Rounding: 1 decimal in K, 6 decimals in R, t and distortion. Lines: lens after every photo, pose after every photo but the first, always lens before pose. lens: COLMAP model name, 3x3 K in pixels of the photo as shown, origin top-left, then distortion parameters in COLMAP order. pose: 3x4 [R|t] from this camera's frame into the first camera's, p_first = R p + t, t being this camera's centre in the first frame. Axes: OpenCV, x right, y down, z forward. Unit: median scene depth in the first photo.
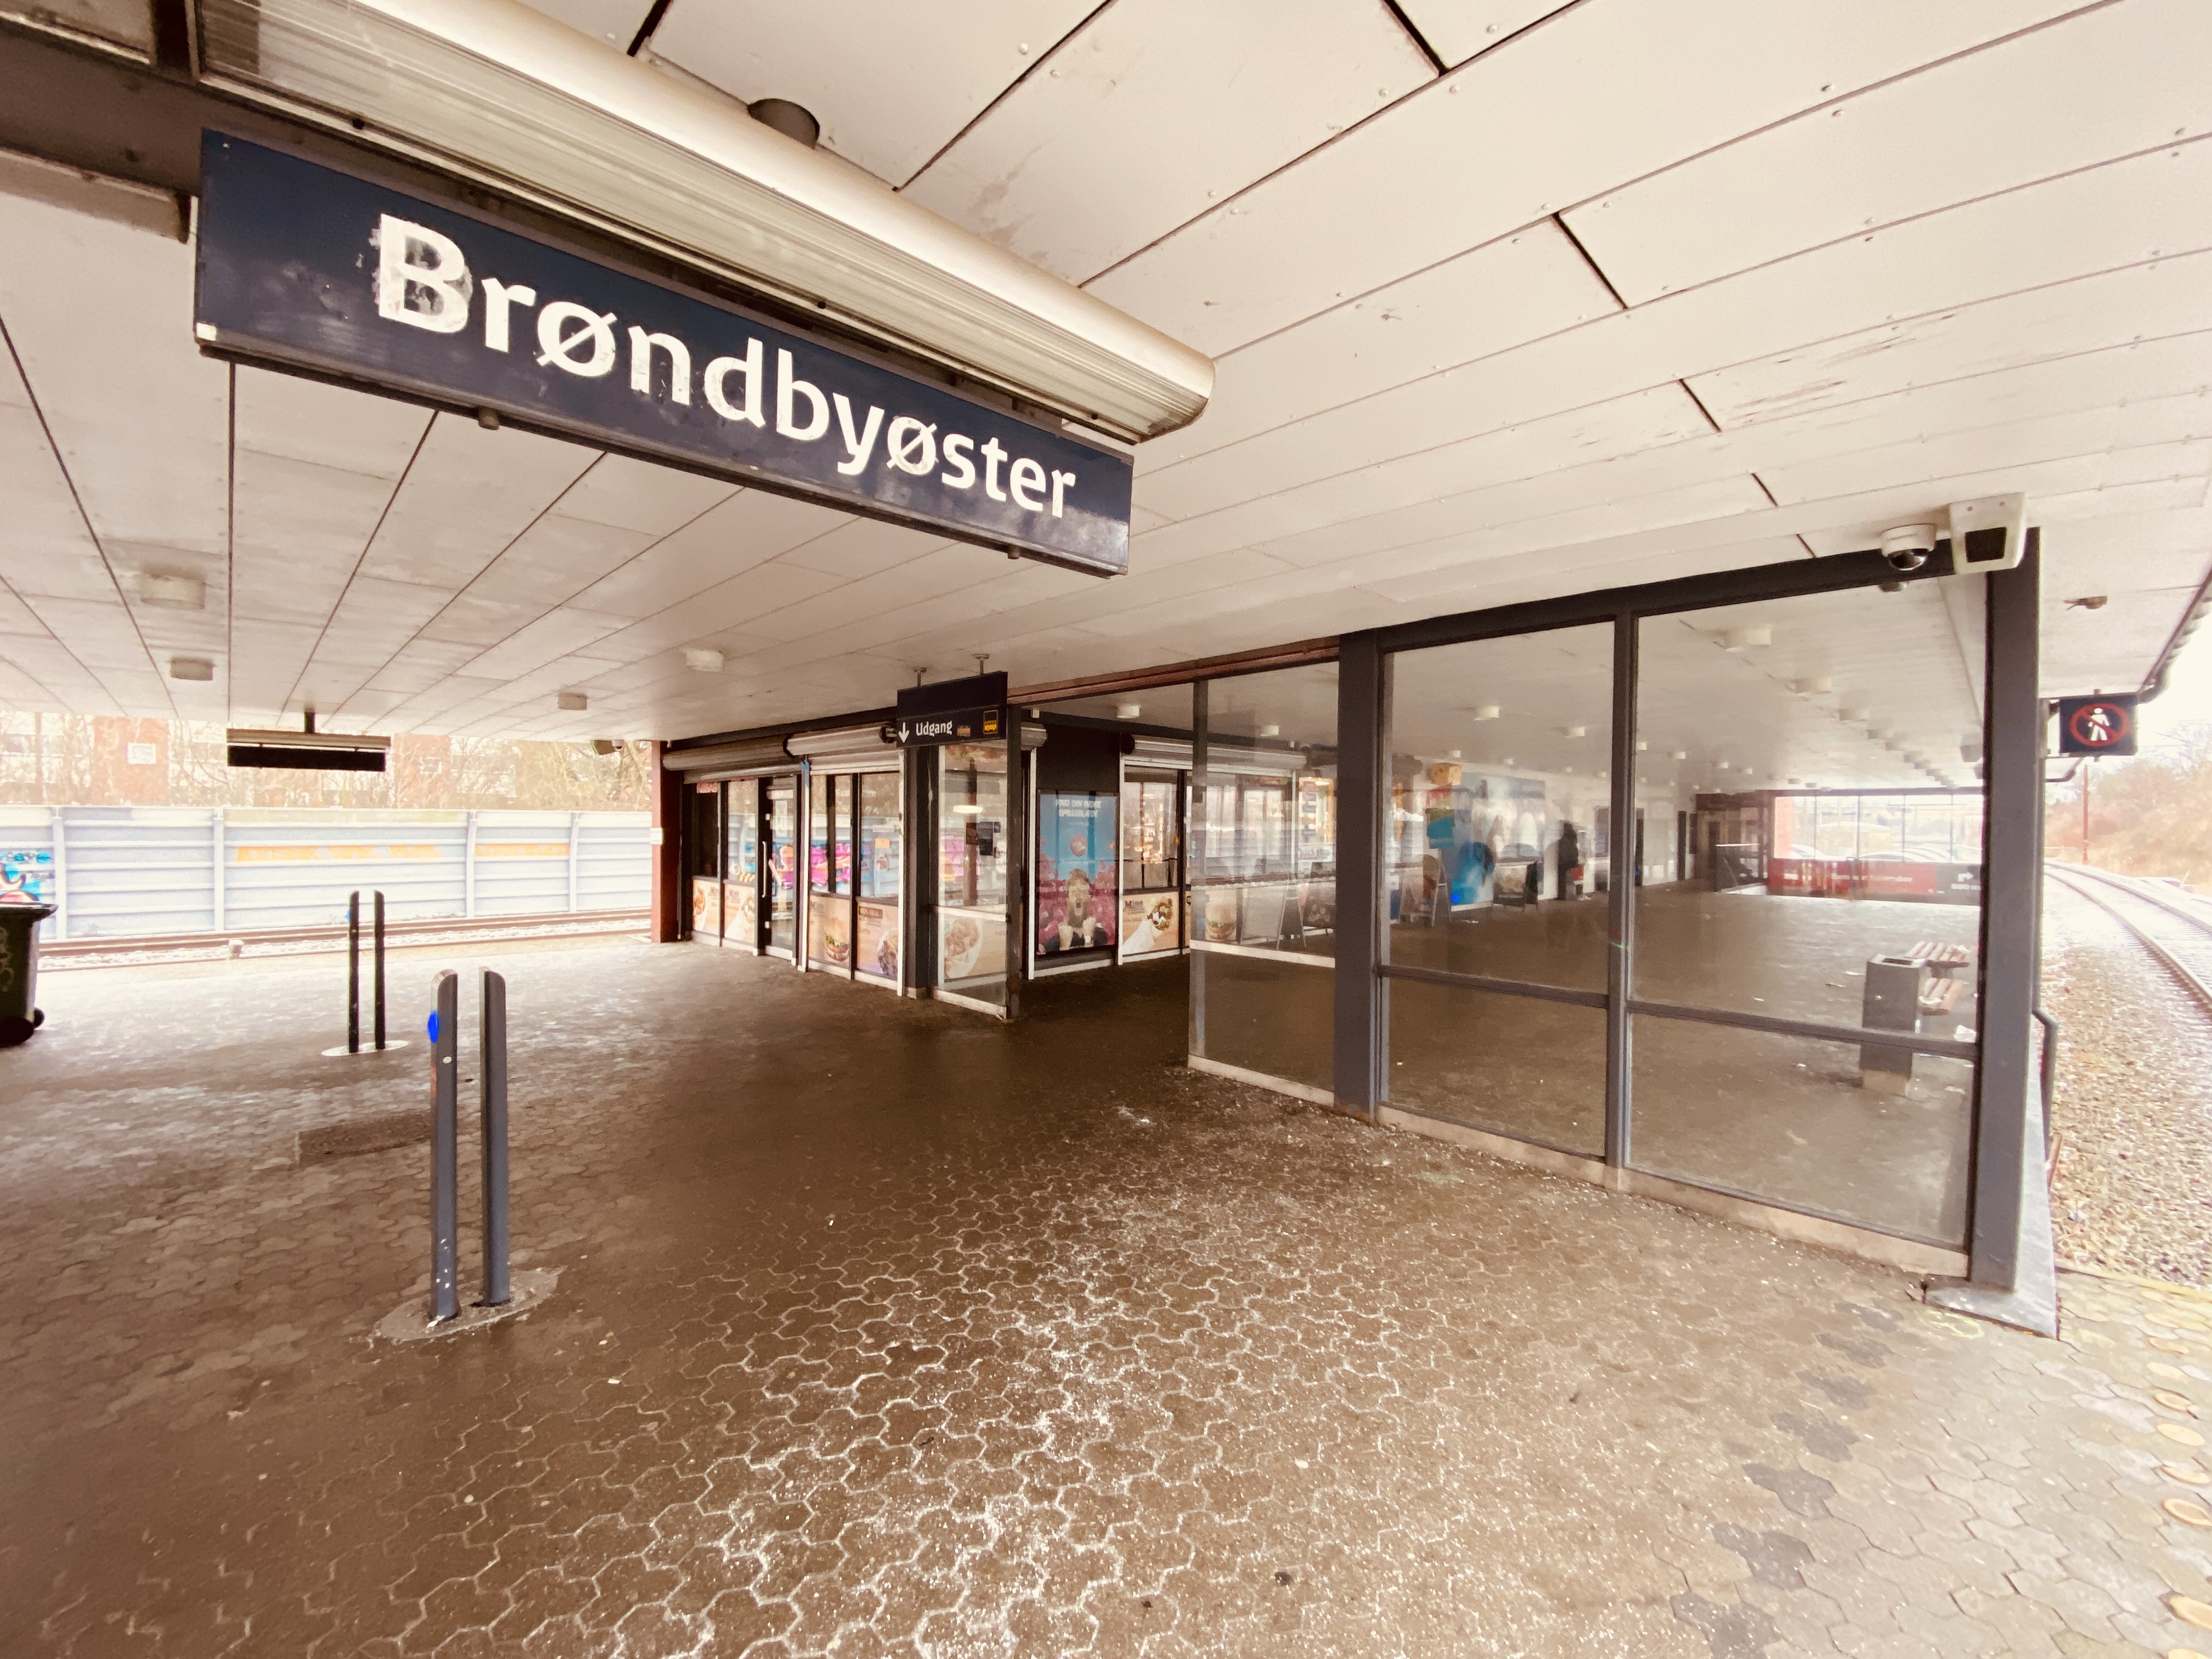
lens RADIAL K [[904.3, 0, 1106.6], [0, 904.3, 836.5], [0, 0, 1]] dist [0.000329, -0.012086]
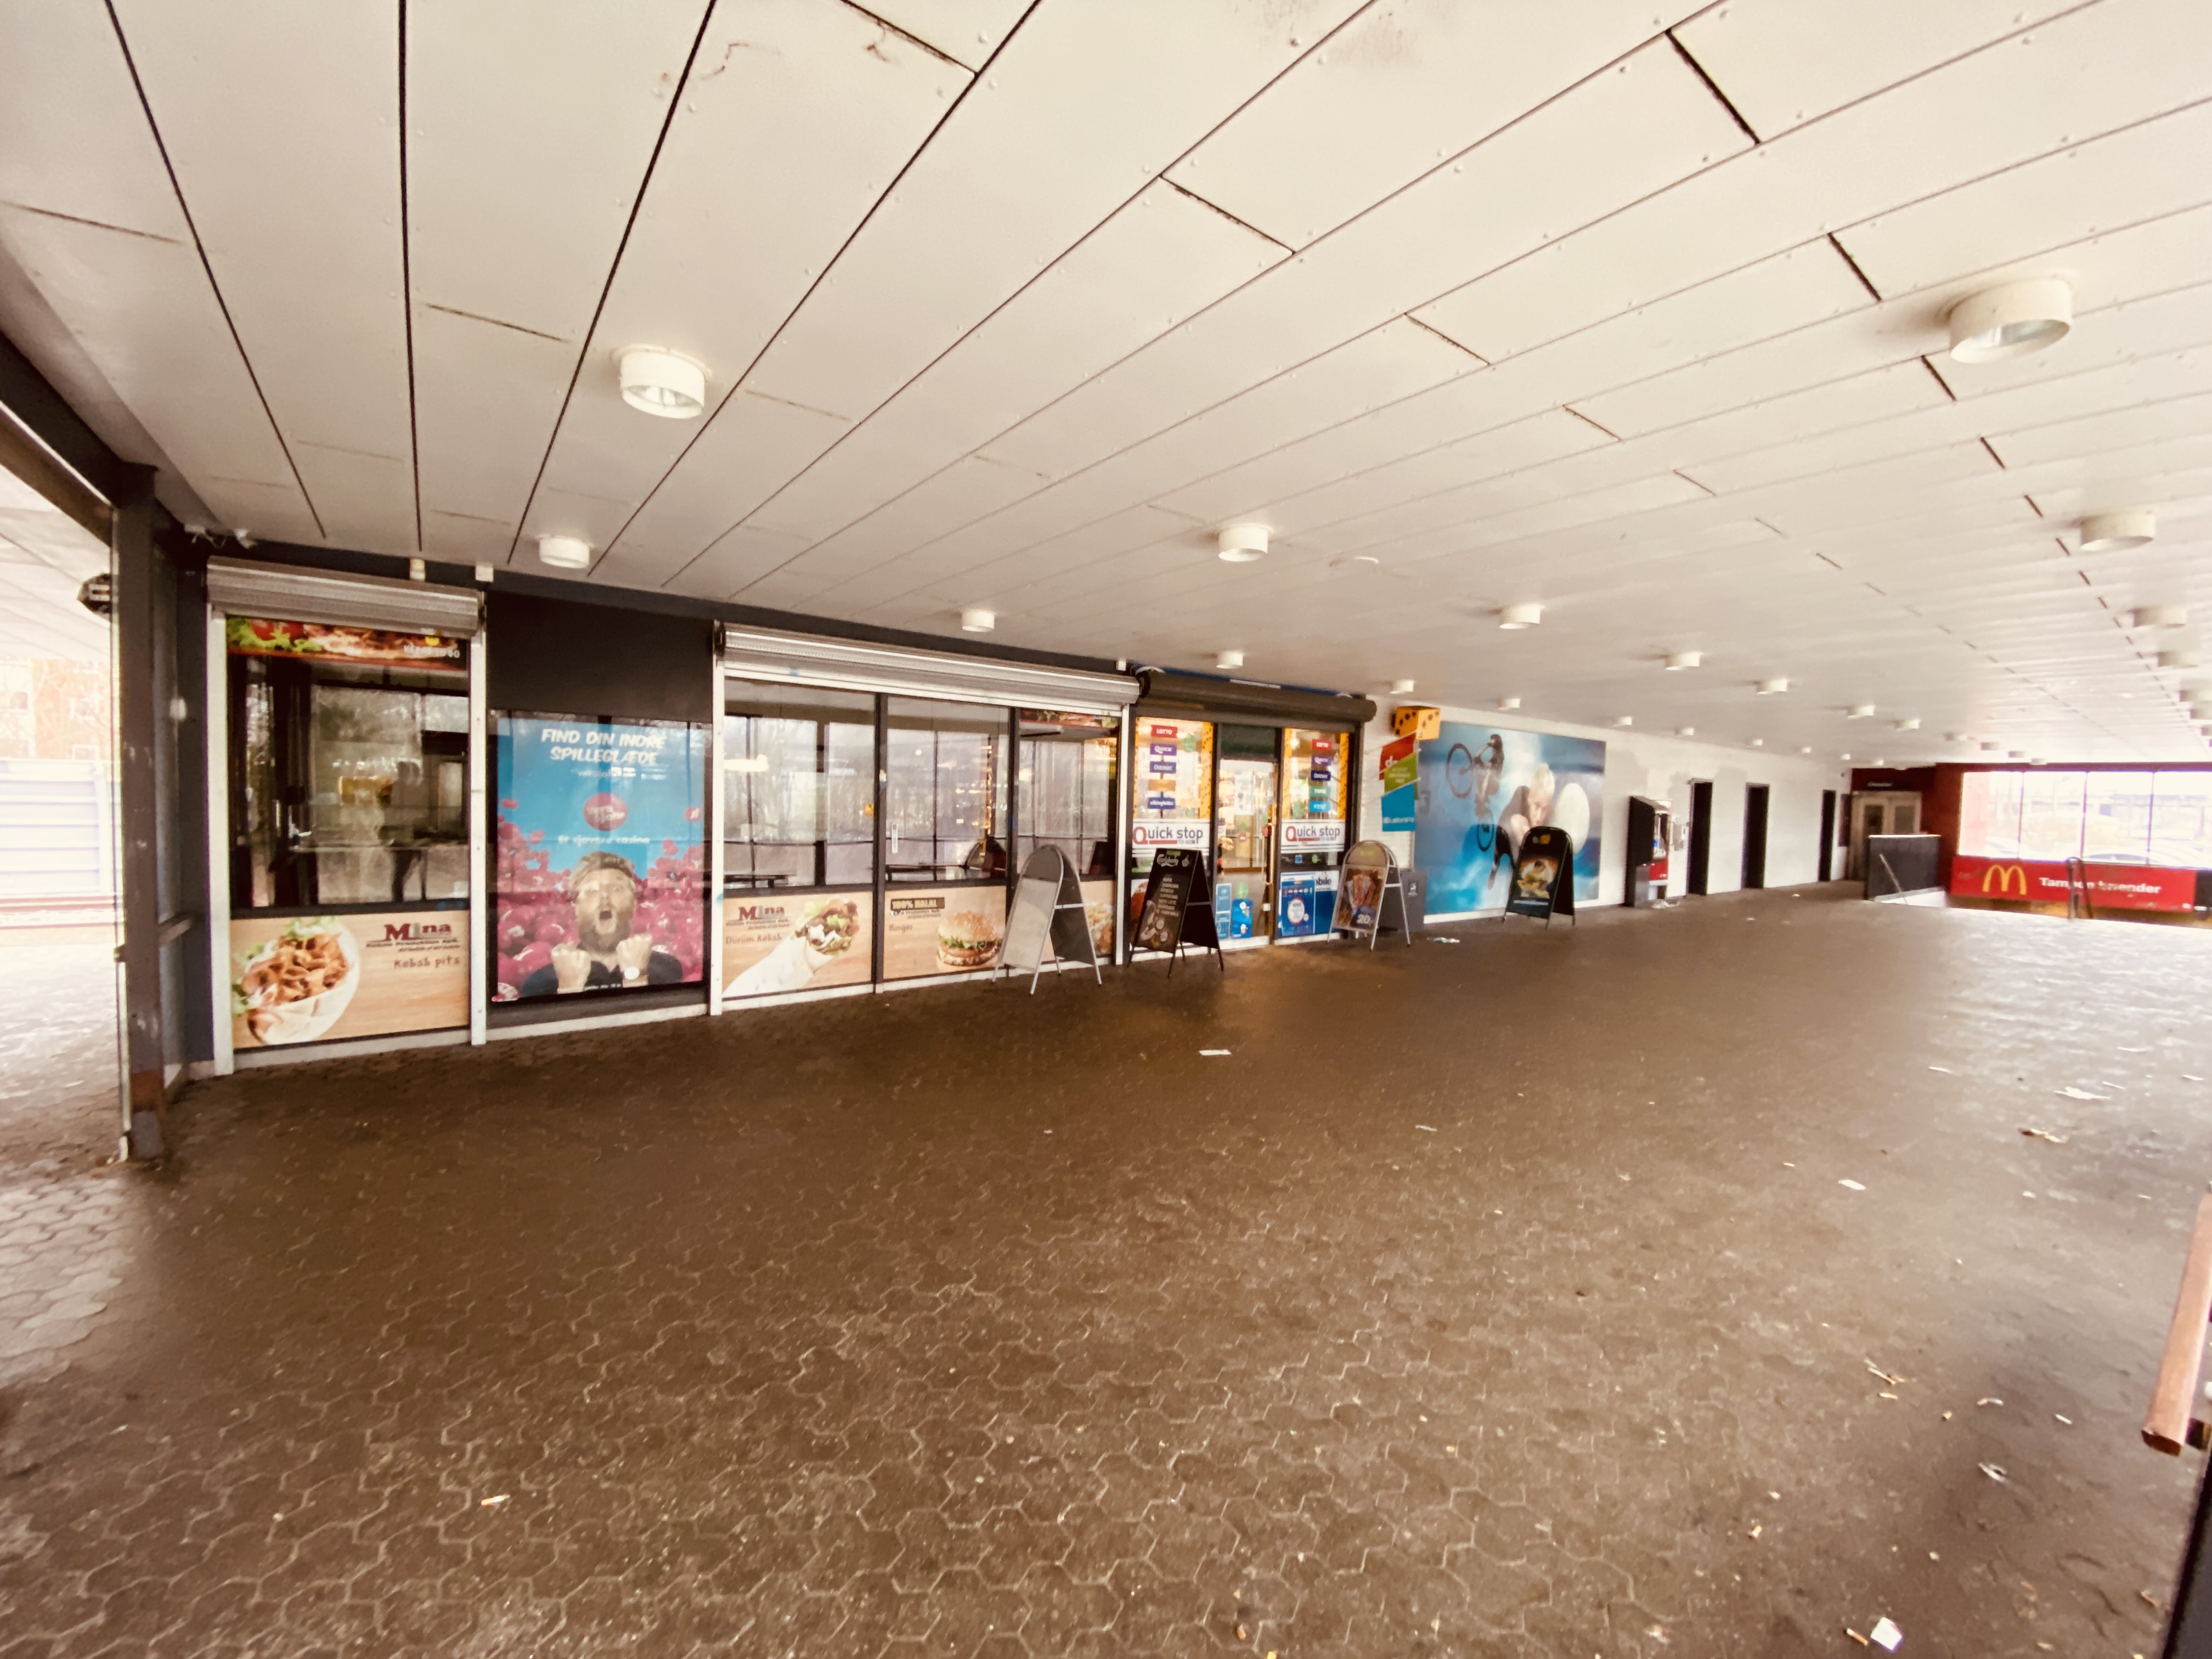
lens RADIAL K [[901.1, 0, 1107.3], [0, 901.1, 815.3], [0, 0, 1]] dist [0.023865, -0.024545]
pose [[0.992145, 0.018402, -0.123736, 0.318030], [-0.018153, 0.999830, 0.003137, 0.003923], [0.123773, -0.000866, 0.992310, 0.410904]]
